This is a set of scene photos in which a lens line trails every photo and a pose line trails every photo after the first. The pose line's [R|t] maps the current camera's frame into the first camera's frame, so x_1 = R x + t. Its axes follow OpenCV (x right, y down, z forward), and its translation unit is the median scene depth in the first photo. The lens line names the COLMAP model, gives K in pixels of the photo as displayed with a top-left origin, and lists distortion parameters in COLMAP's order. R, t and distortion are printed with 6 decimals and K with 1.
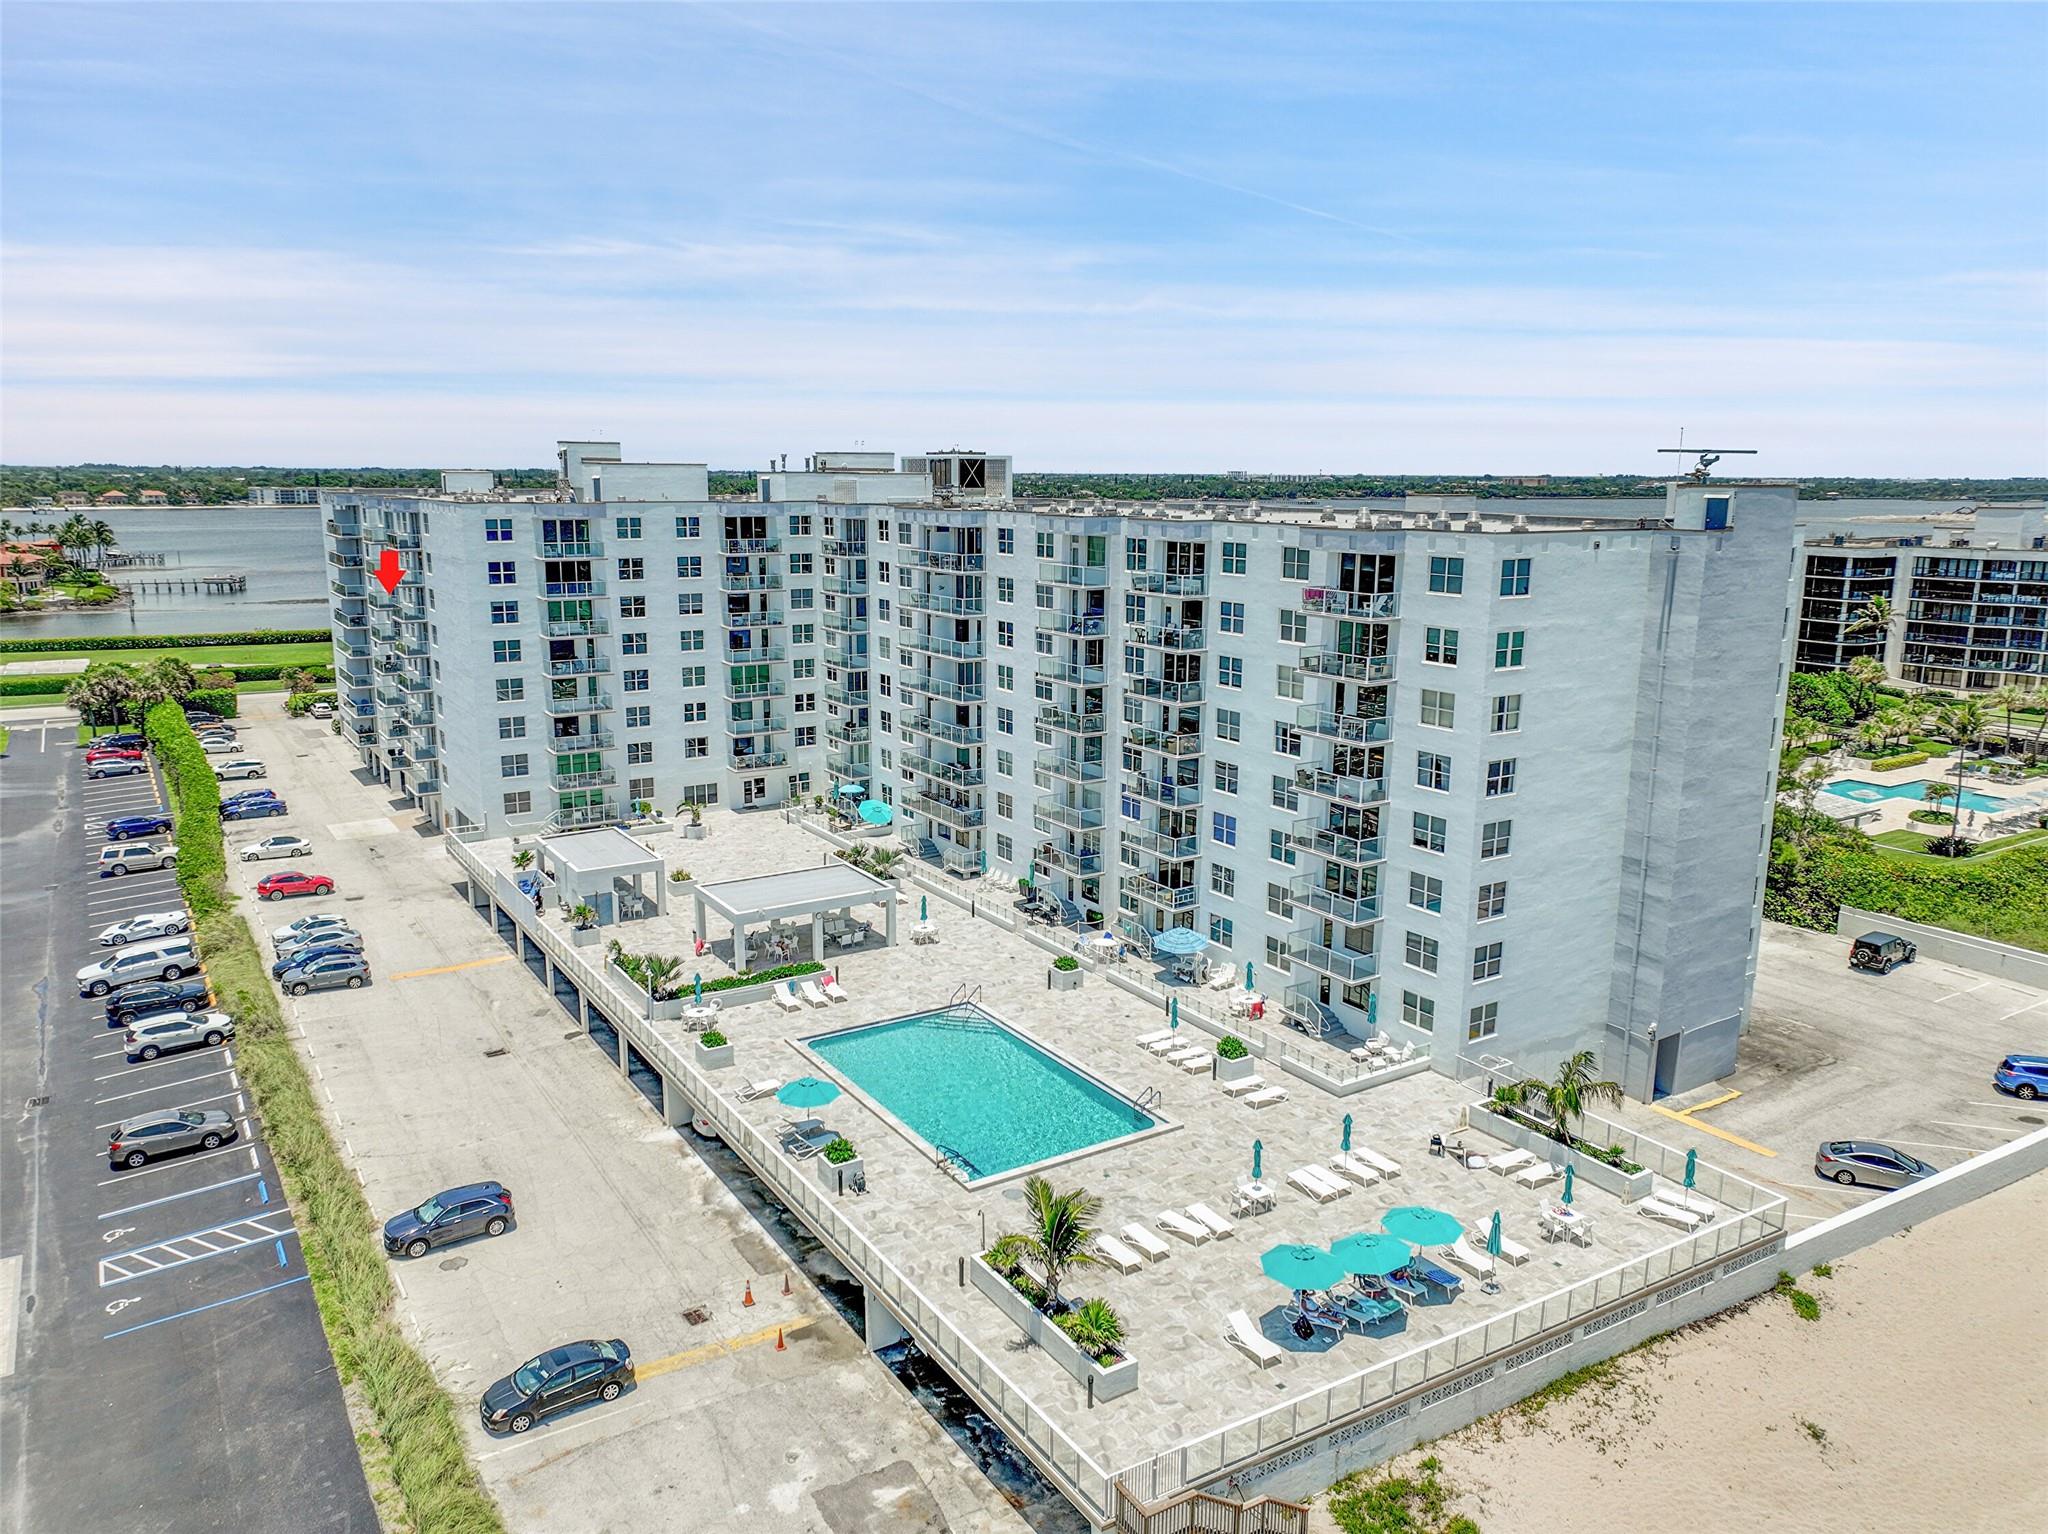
lens RADIAL K [[1441.4, 0, 1024.0], [0, 1441.4, 767.0], [0, 0, 1]] dist [-0.005750, 0.027557]
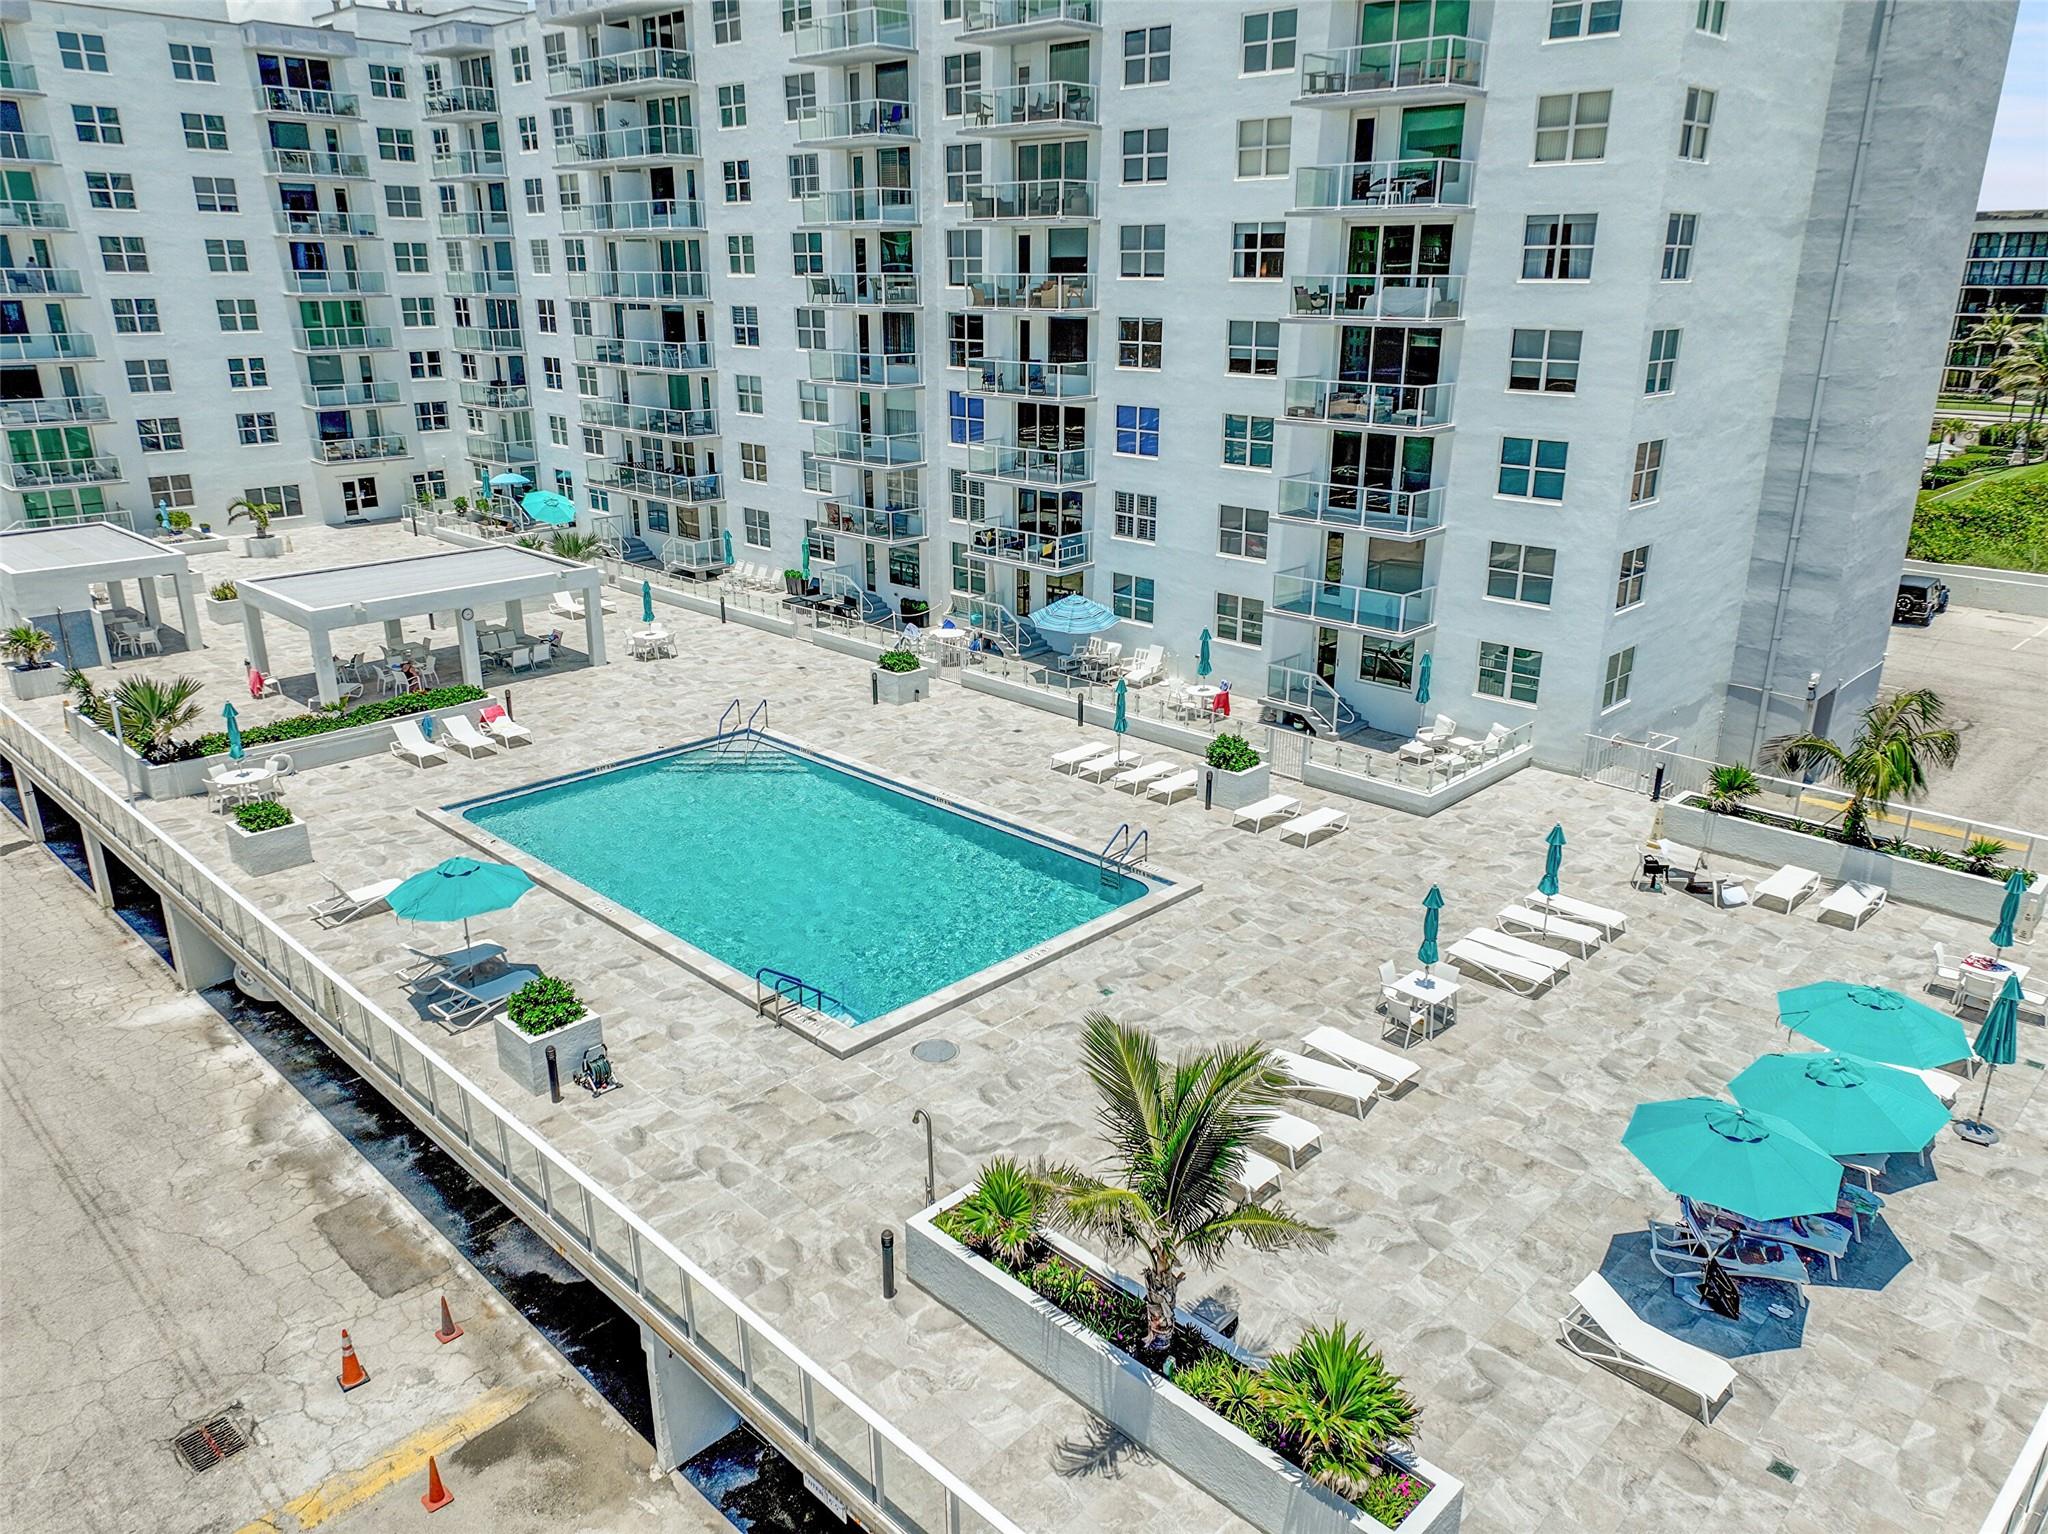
lens RADIAL K [[1441.4, 0, 1024.0], [0, 1441.4, 767.0], [0, 0, 1]] dist [-0.005750, 0.027557]
pose [[0.974982, -0.077990, 0.208155, -0.050470], [0.050060, 0.989412, 0.136225, 0.100758], [-0.216576, -0.122396, 0.968563, 0.391223]]
